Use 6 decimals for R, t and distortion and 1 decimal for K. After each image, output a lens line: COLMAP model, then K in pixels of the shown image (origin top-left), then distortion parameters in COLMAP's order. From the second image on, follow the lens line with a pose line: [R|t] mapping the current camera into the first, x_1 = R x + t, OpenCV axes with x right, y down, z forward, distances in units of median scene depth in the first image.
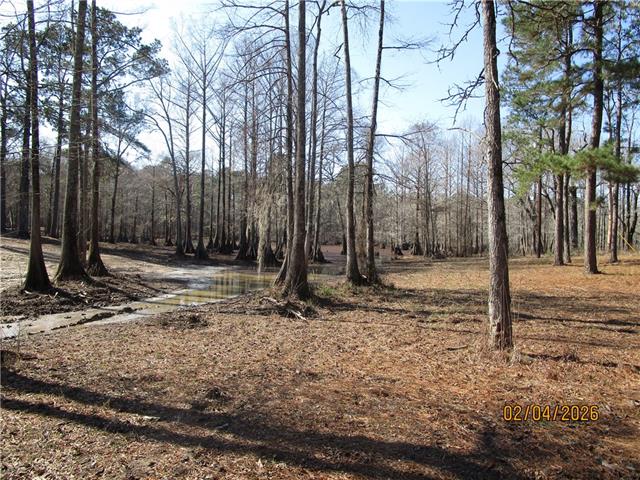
lens RADIAL K [[461.0, 0, 320.0], [0, 461.0, 240.0], [0, 0, 1]] dist [-0.002444, -0.004360]
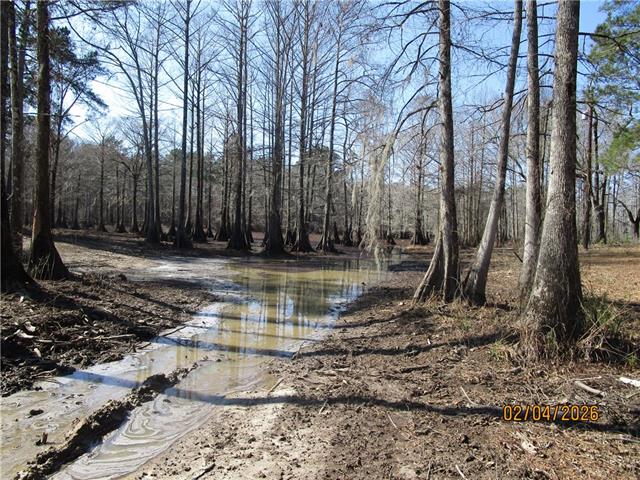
lens RADIAL K [[461.0, 0, 320.0], [0, 461.0, 240.0], [0, 0, 1]] dist [-0.002444, -0.004360]
pose [[0.993057, 0.007492, 0.117396, -0.122750], [-0.009947, 0.999744, 0.020337, 0.009943], [-0.117214, -0.021363, 0.992877, 0.227707]]
